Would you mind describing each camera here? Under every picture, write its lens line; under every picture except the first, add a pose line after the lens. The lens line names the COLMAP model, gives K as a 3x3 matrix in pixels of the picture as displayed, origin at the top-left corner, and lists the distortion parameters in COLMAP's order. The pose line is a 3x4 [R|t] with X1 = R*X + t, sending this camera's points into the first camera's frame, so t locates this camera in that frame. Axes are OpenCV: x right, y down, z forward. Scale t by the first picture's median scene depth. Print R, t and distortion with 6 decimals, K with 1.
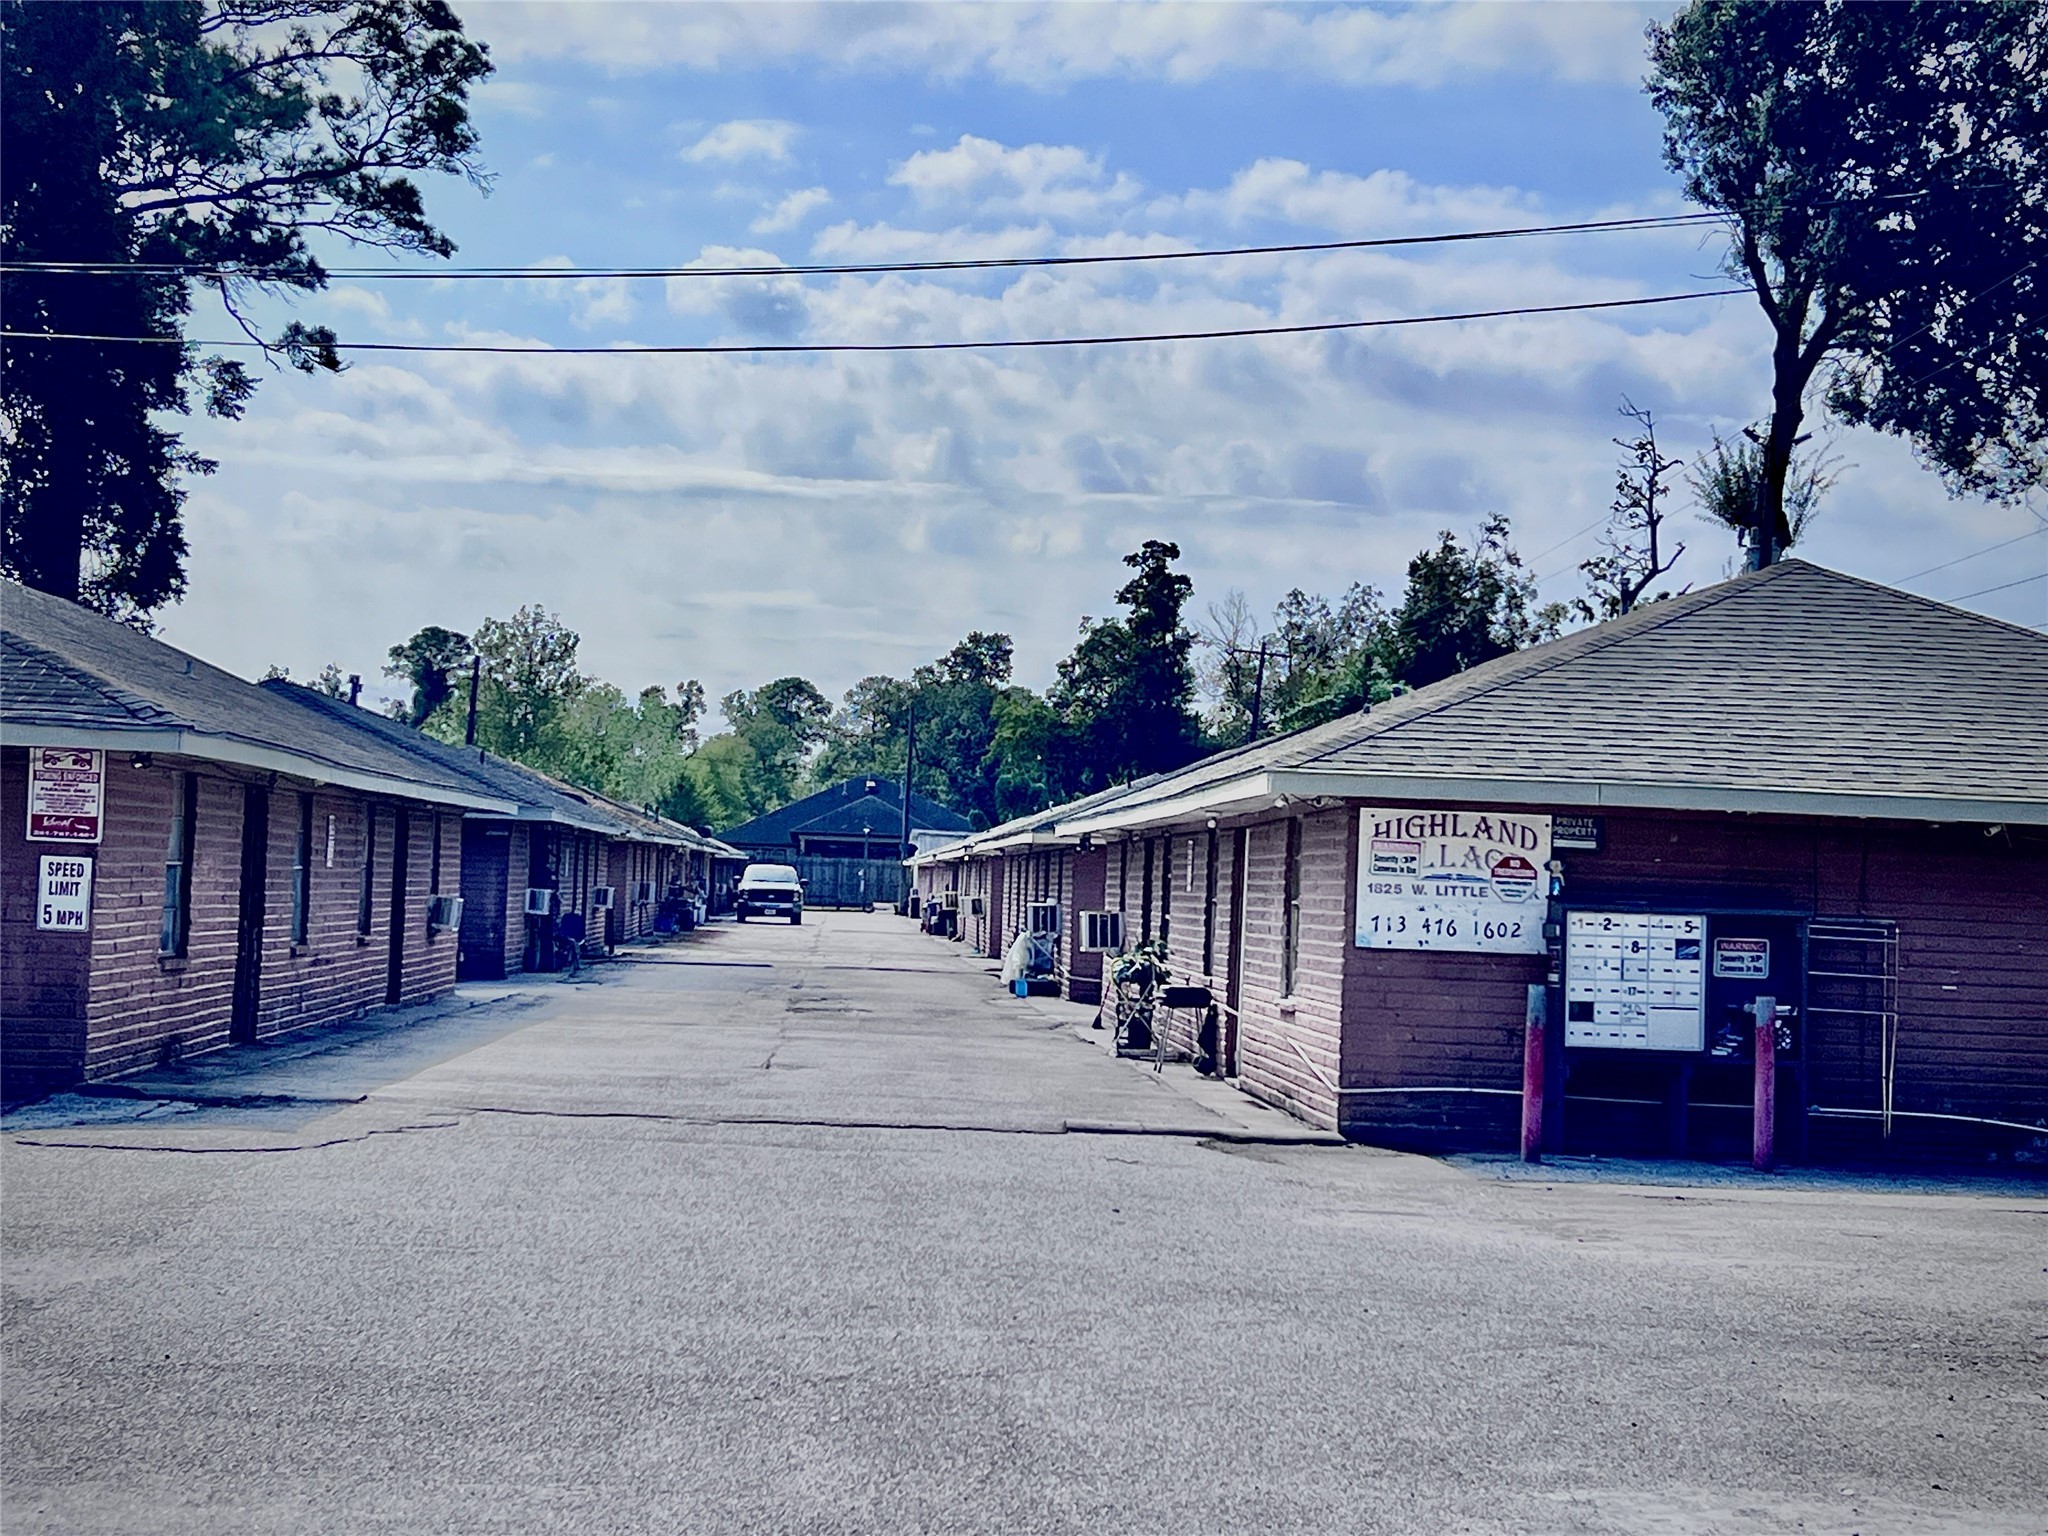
lens RADIAL K [[3370.8, 0, 997.4], [0, 3370.8, 829.8], [0, 0, 1]] dist [0.080471, 0.000000]
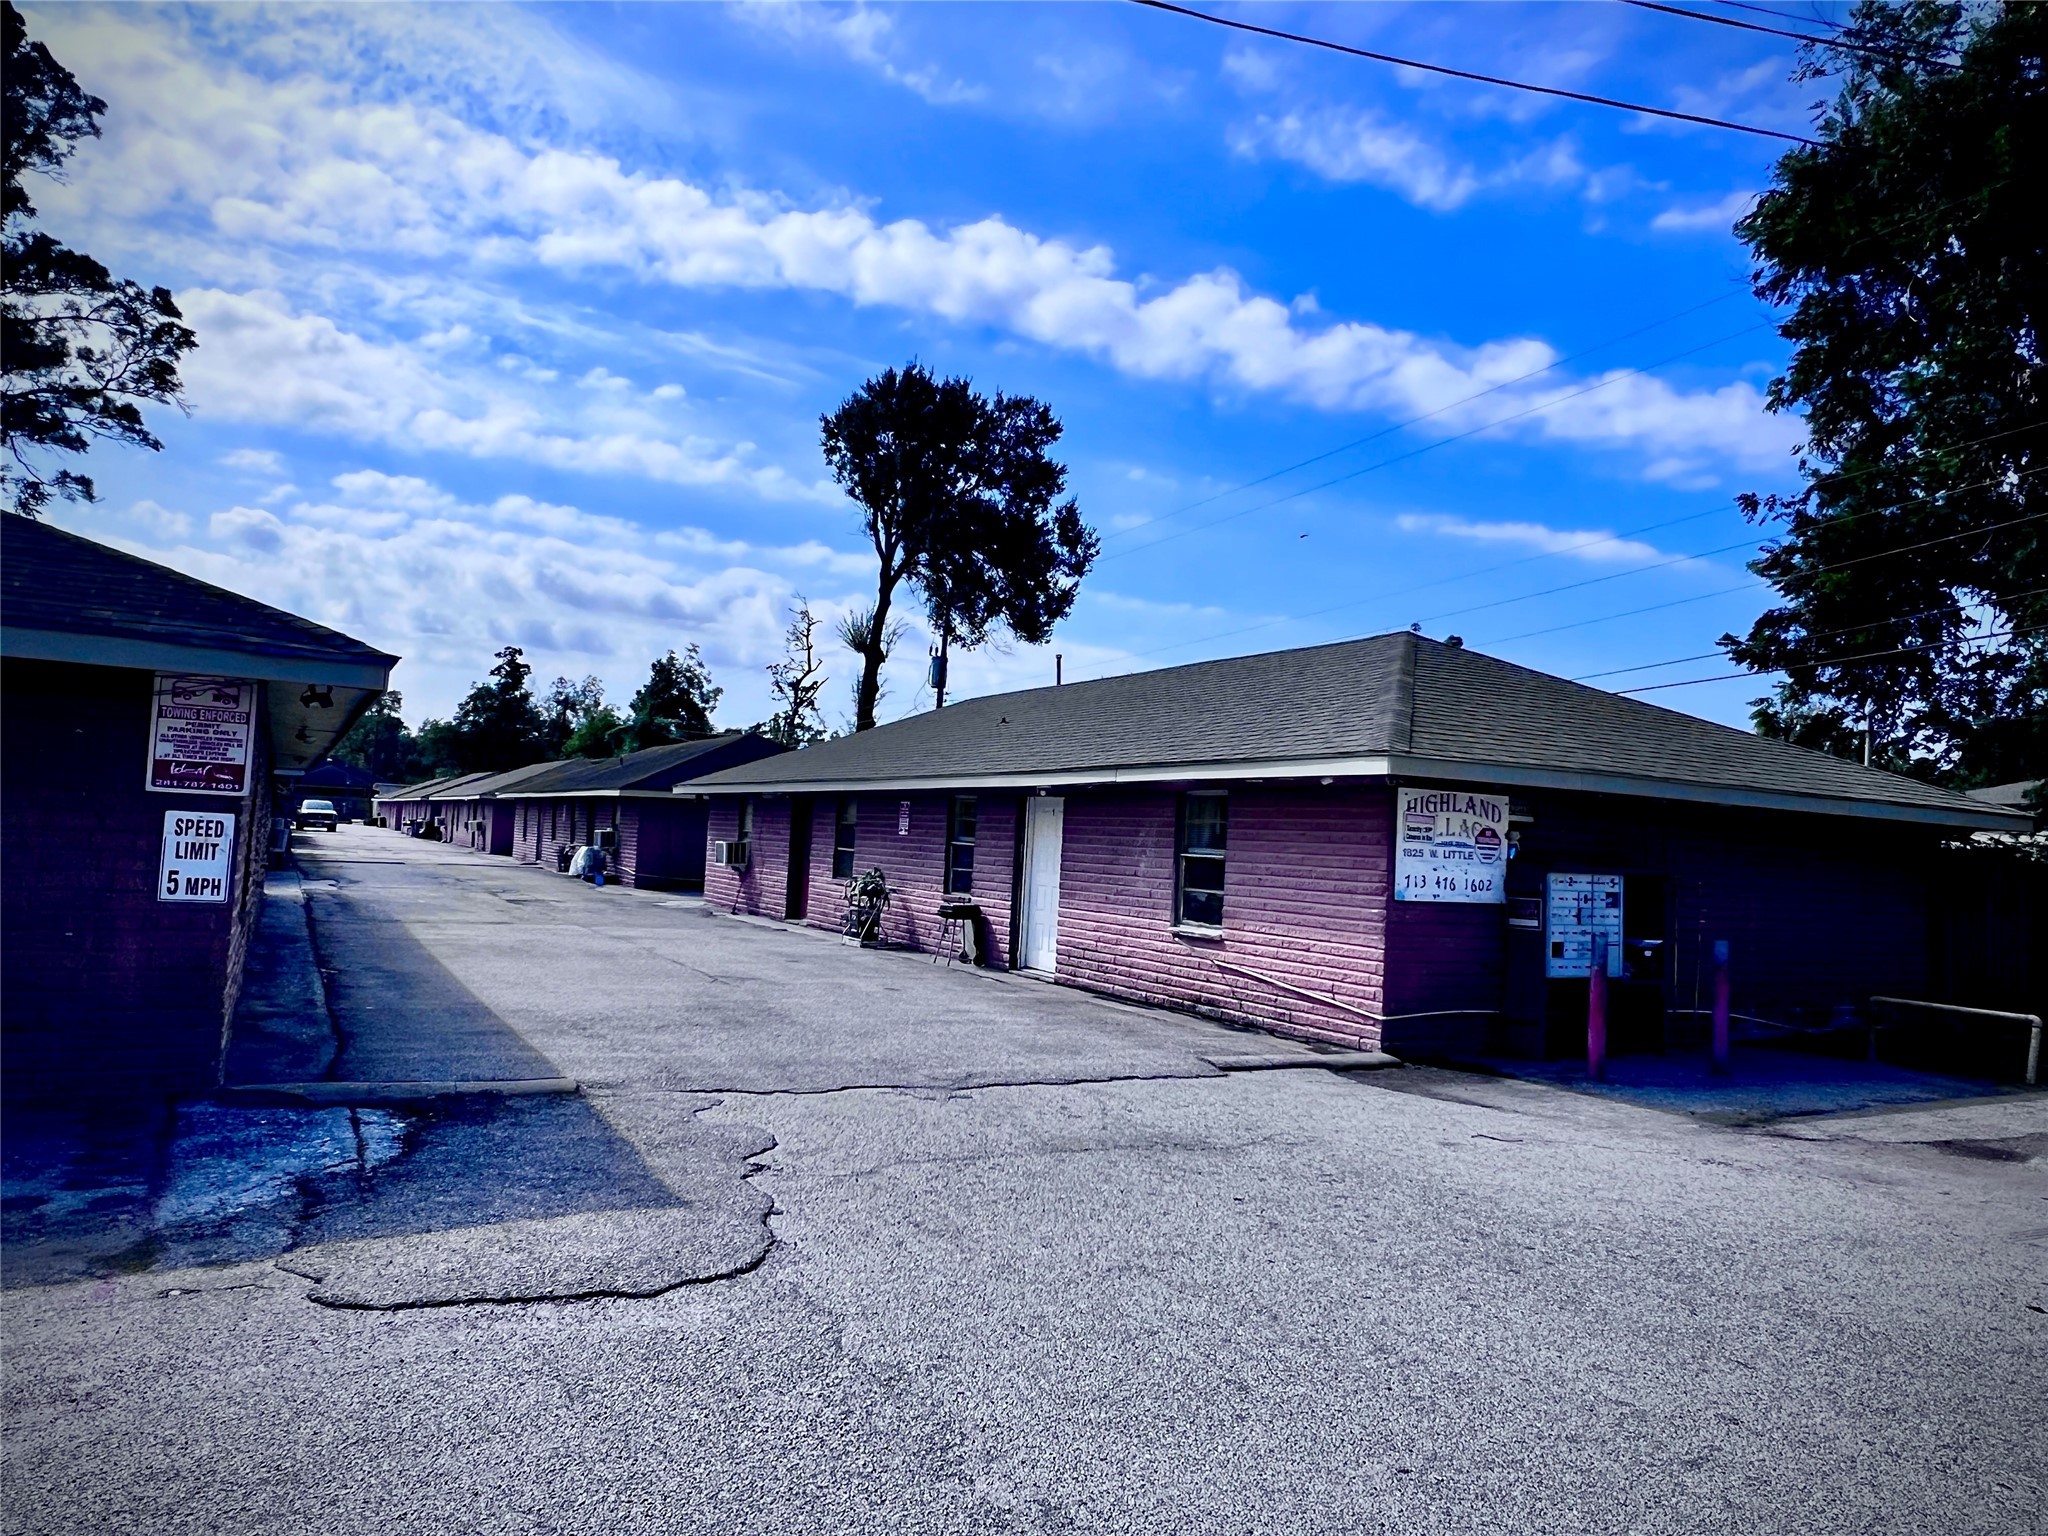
lens RADIAL K [[1383.8, 0, 1003.3], [0, 1383.8, 751.7], [0, 0, 1]] dist [0.023987, -0.007766]
pose [[0.906436, 0.033046, 0.421048, -0.067463], [-0.021494, 0.999252, -0.032154, -0.000006], [-0.421796, 0.020096, 0.906468, 0.171058]]
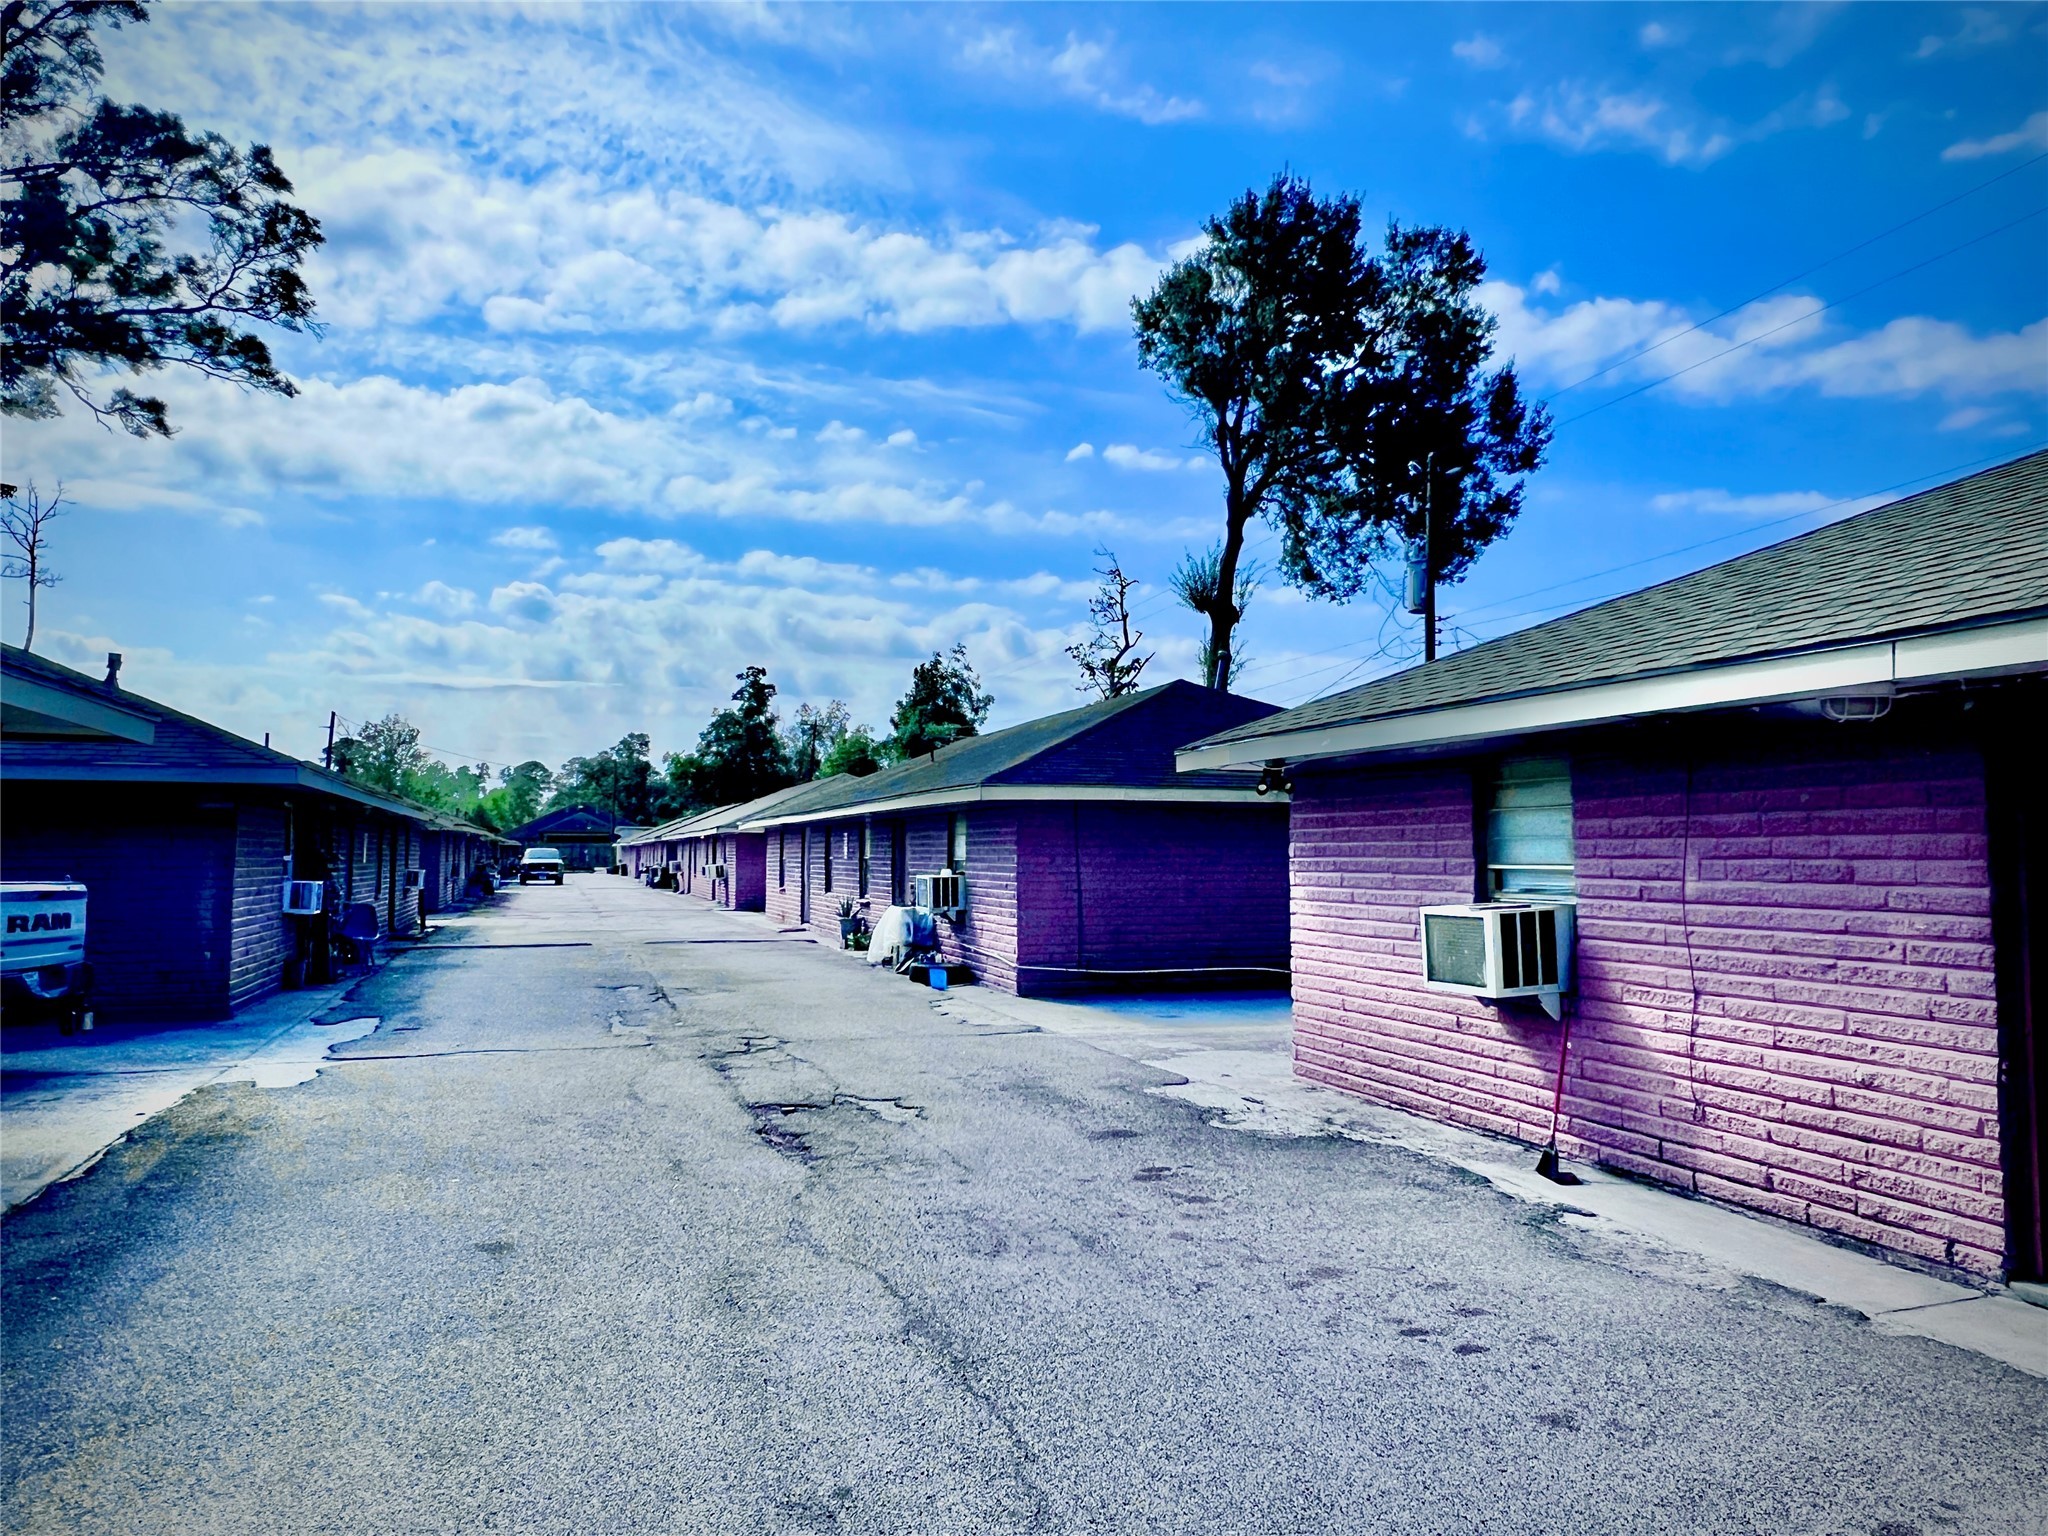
lens RADIAL K [[1383.8, 0, 1023.7], [0, 1383.8, 754.6], [0, 0, 1]] dist [0.023987, -0.007766]
pose [[0.960310, -0.014639, 0.278550, -0.042656], [0.028903, 0.998469, -0.047170, 0.005450], [-0.277433, 0.053349, 0.959263, 0.419153]]
